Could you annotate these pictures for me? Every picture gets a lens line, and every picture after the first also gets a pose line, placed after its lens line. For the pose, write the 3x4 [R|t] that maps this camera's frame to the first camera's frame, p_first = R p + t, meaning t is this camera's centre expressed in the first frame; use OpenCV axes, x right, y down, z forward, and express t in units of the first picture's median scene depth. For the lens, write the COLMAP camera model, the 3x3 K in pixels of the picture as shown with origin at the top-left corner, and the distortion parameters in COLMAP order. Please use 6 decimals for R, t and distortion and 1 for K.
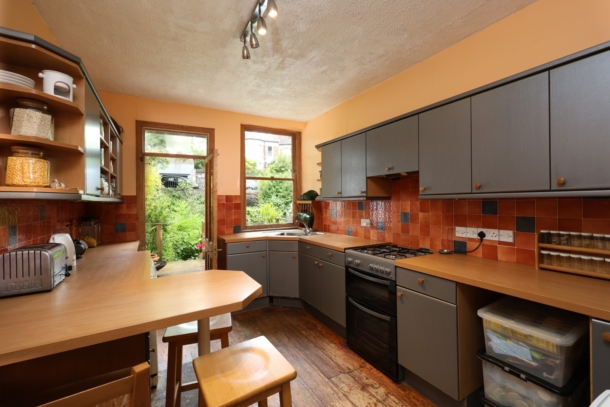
lens RADIAL K [[267.1, 0, 305.2], [0, 267.1, 201.7], [0, 0, 1]] dist [0.002892, -0.000283]
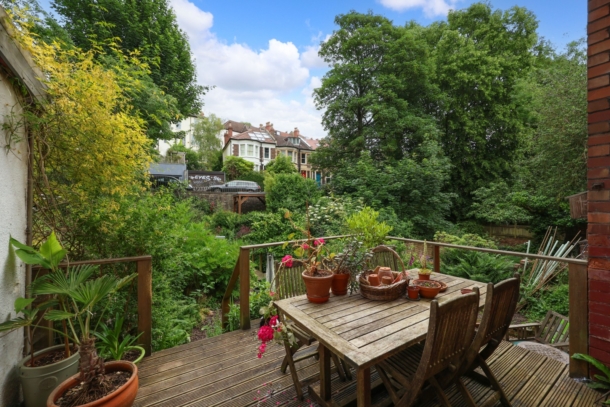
lens RADIAL K [[247.7, 0, 306.1], [0, 247.7, 204.7], [0, 0, 1]] dist [0.008397, -0.000695]
pose [[0.997544, 0.000473, 0.070042, -0.061904], [-0.000250, 0.999995, -0.003187, 0.000389], [-0.070043, 0.003161, 0.997539, 0.114444]]
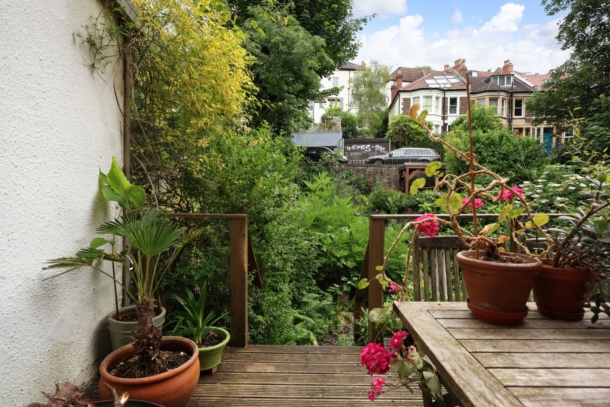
lens RADIAL K [[341.1, 0, 306.3], [0, 341.1, 201.7], [0, 0, 1]] dist [0.000011, -0.000216]
pose [[0.879711, 0.029596, -0.474587, -0.055871], [-0.010335, 0.999015, 0.043143, 0.009369], [0.475397, -0.033048, 0.879150, 0.132799]]
